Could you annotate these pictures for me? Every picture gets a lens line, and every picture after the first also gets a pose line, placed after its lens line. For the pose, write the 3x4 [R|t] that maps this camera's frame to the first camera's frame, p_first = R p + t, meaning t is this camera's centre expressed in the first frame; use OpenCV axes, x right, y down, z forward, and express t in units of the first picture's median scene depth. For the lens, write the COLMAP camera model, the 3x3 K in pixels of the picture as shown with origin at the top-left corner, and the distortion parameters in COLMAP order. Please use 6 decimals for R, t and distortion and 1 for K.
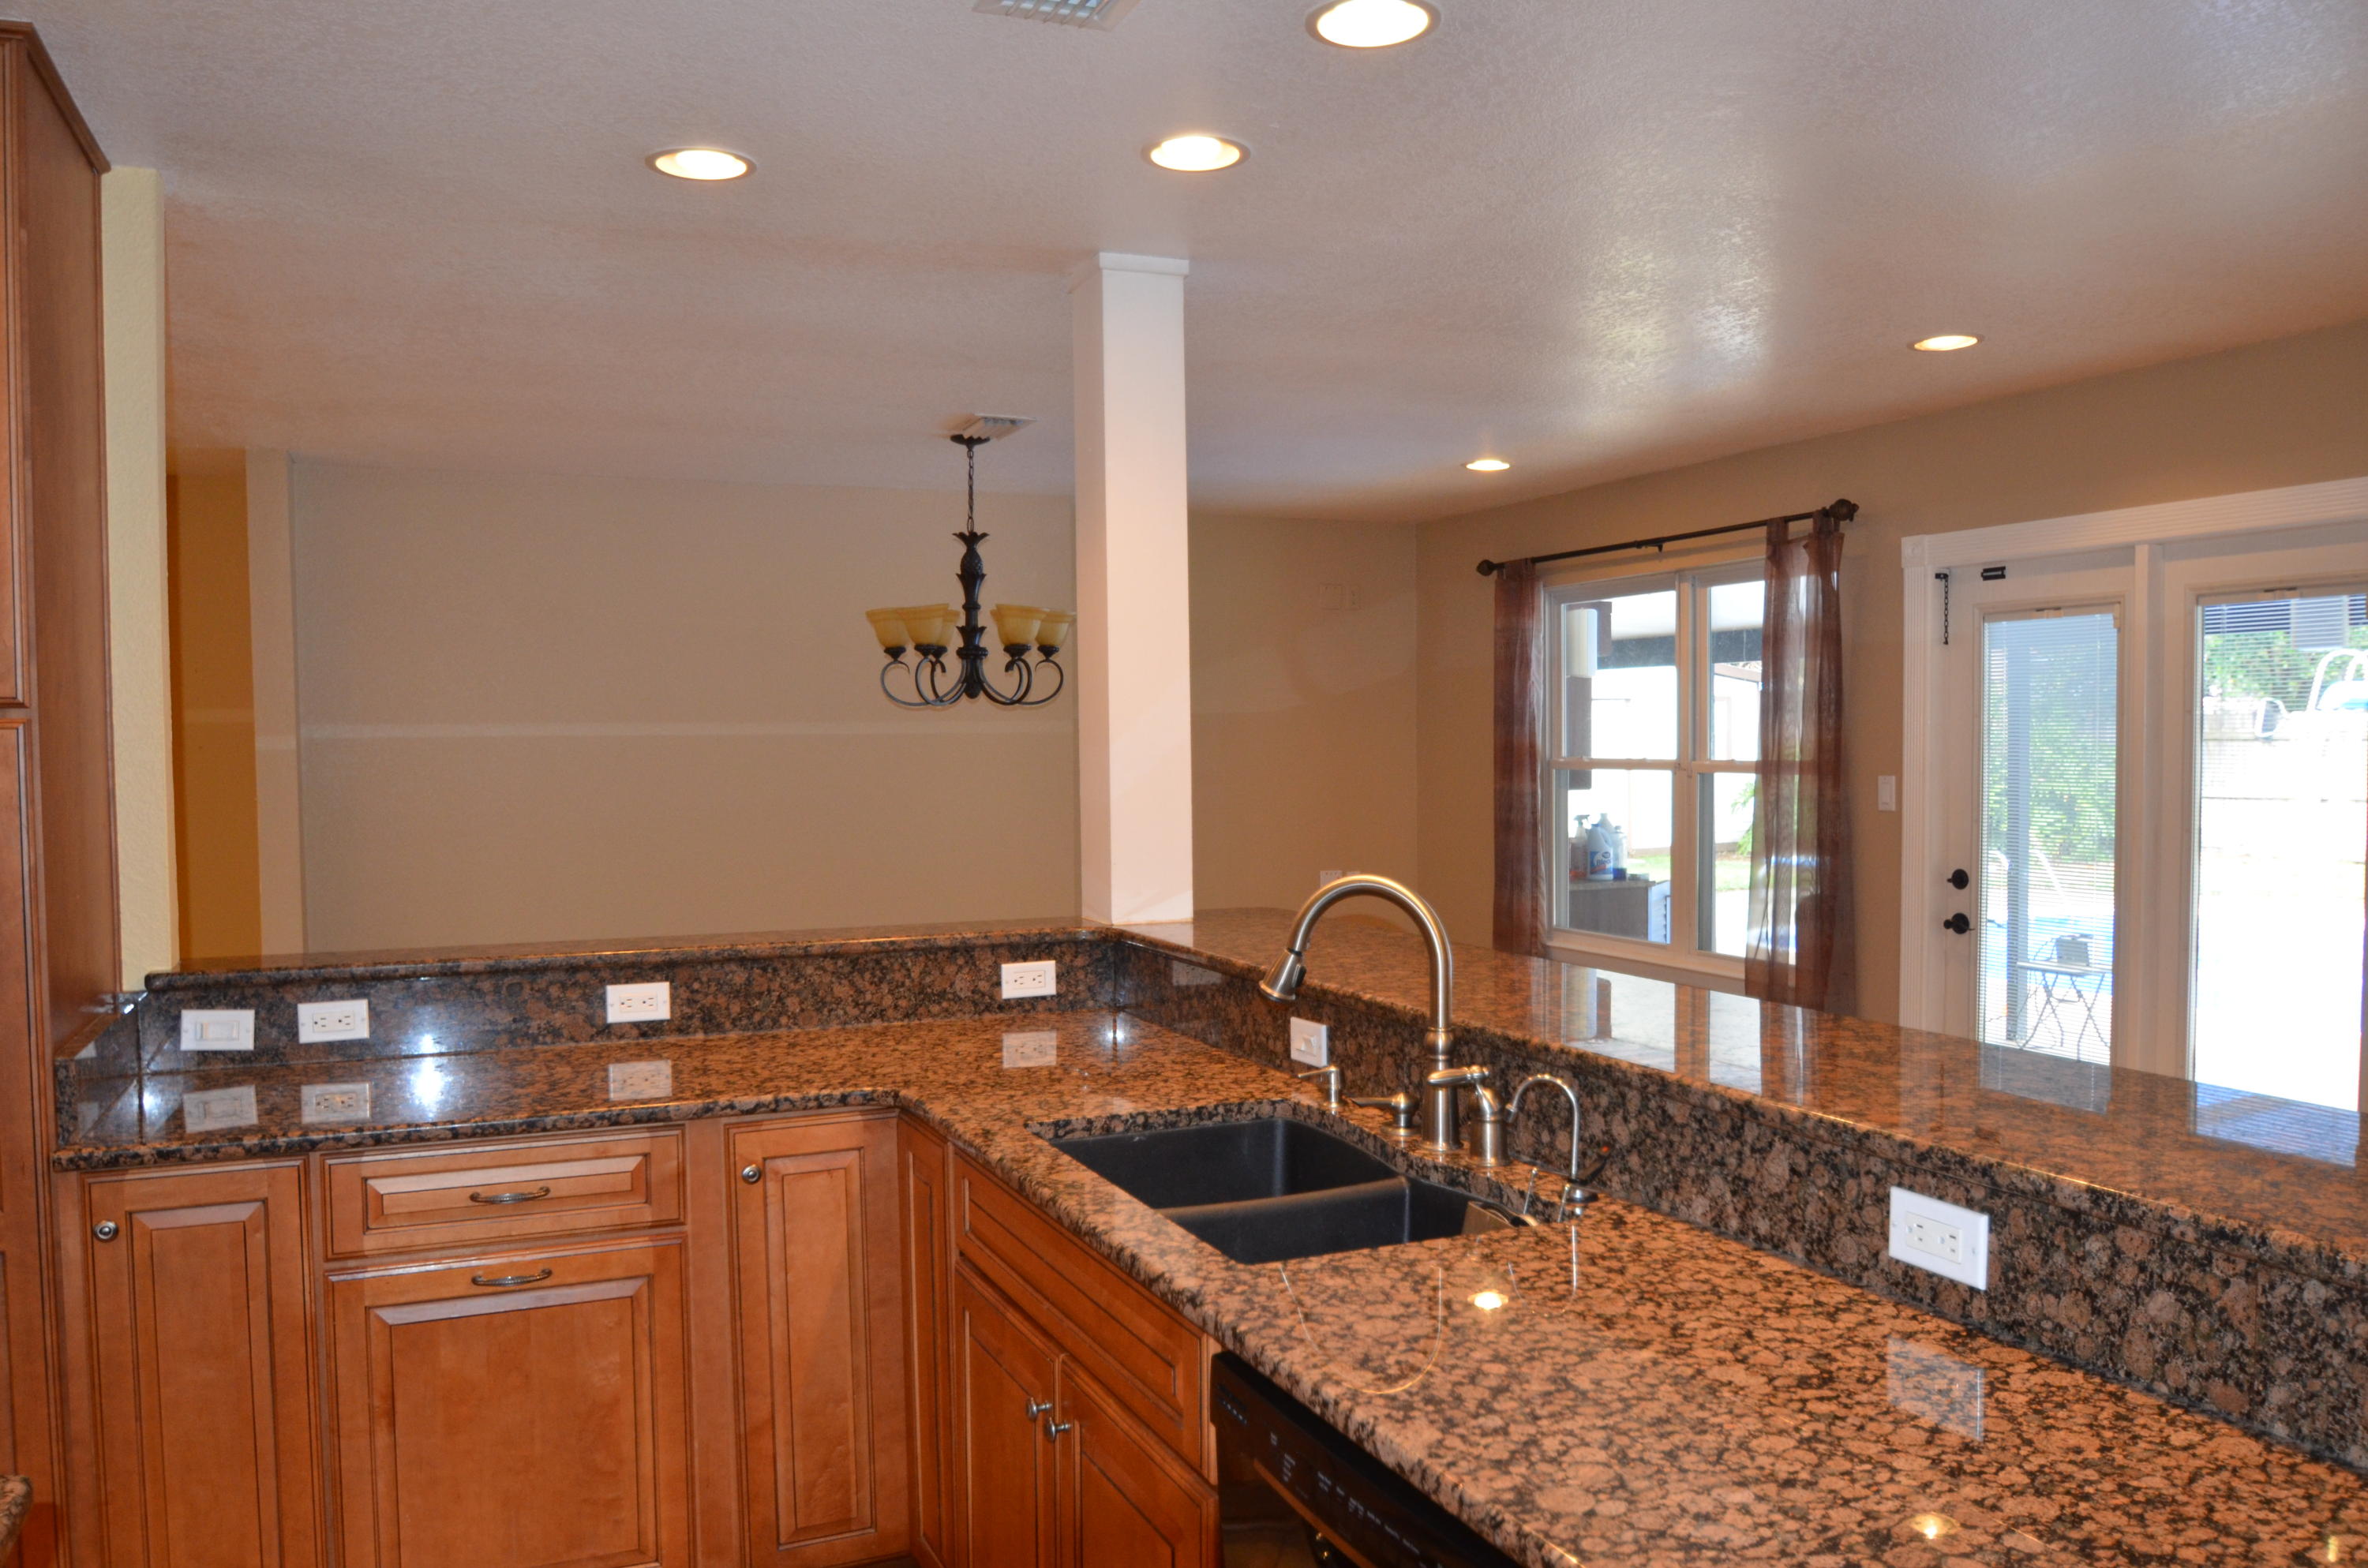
lens RADIAL K [[1714.5, 0, 1183.4], [0, 1714.5, 790.2], [0, 0, 1]] dist [-0.002652, -0.000906]
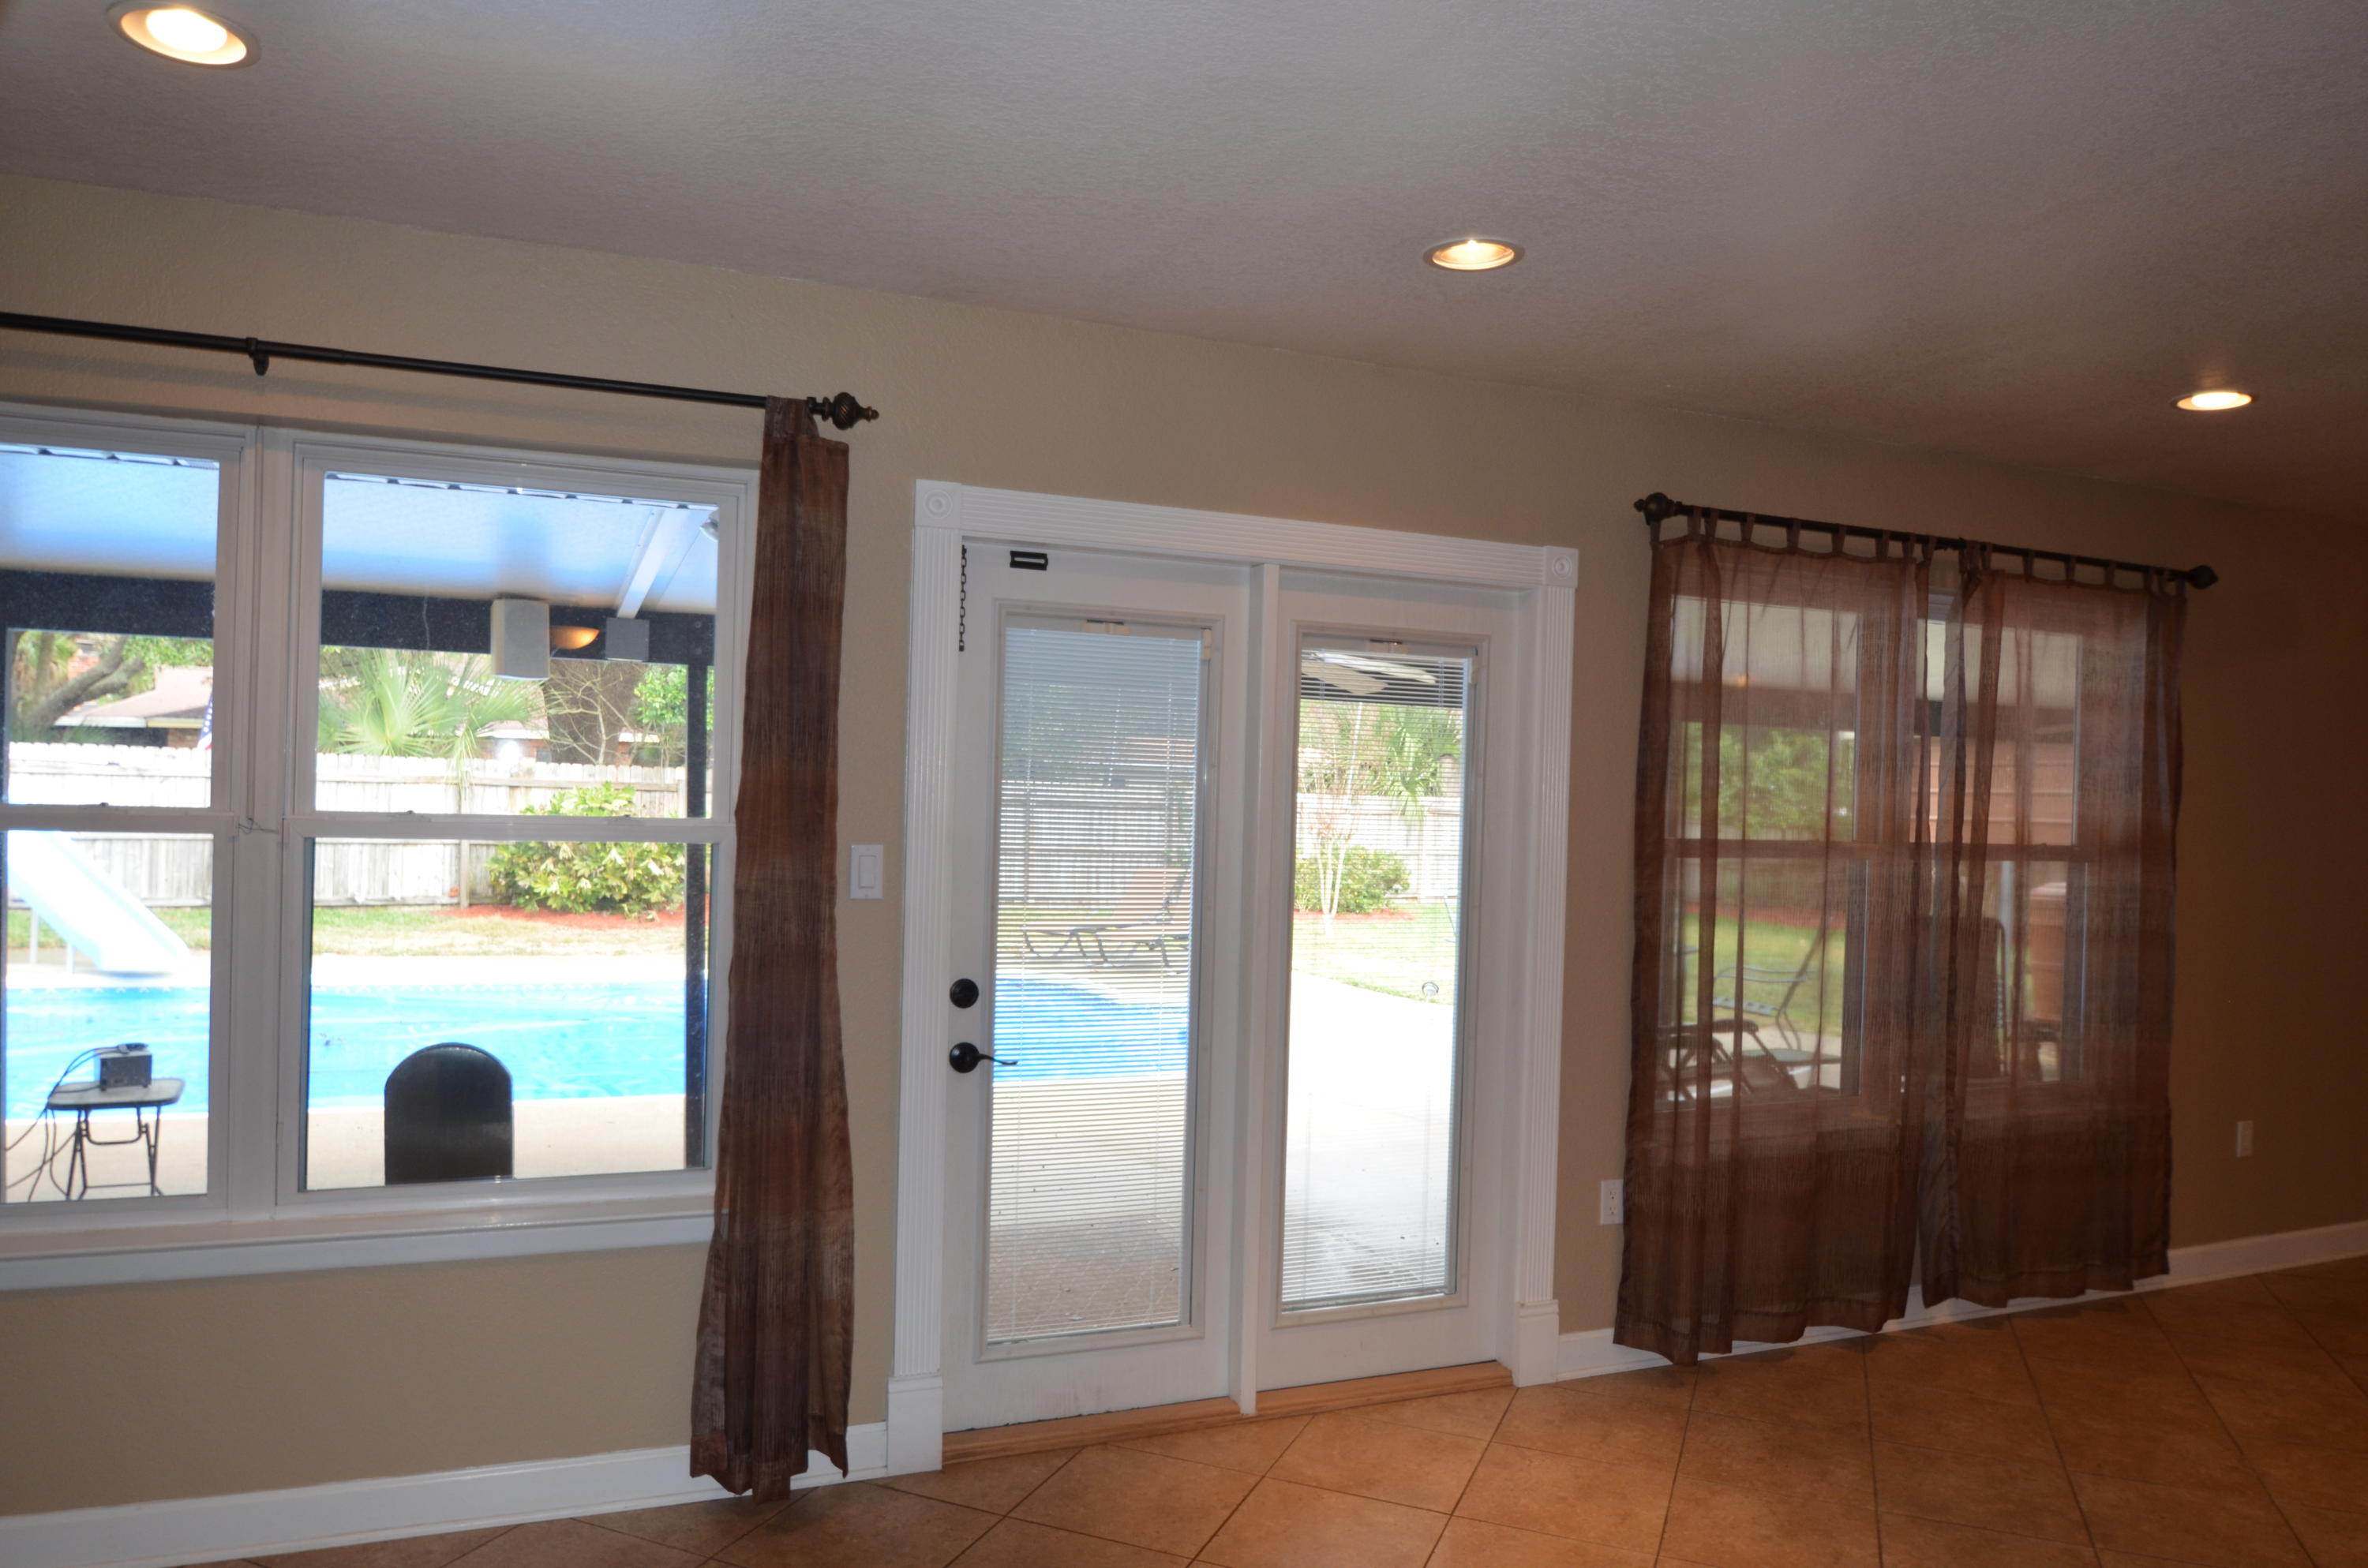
lens RADIAL K [[2164.1, 0, 1184.2], [0, 2164.1, 790.7], [0, 0, 1]] dist [-0.005533, 0.000000]
pose [[-0.099189, -0.000702, 0.995068, -0.428259], [0.000512, 1.000000, 0.000757, -0.030819], [-0.995068, 0.000585, -0.099189, 1.017984]]
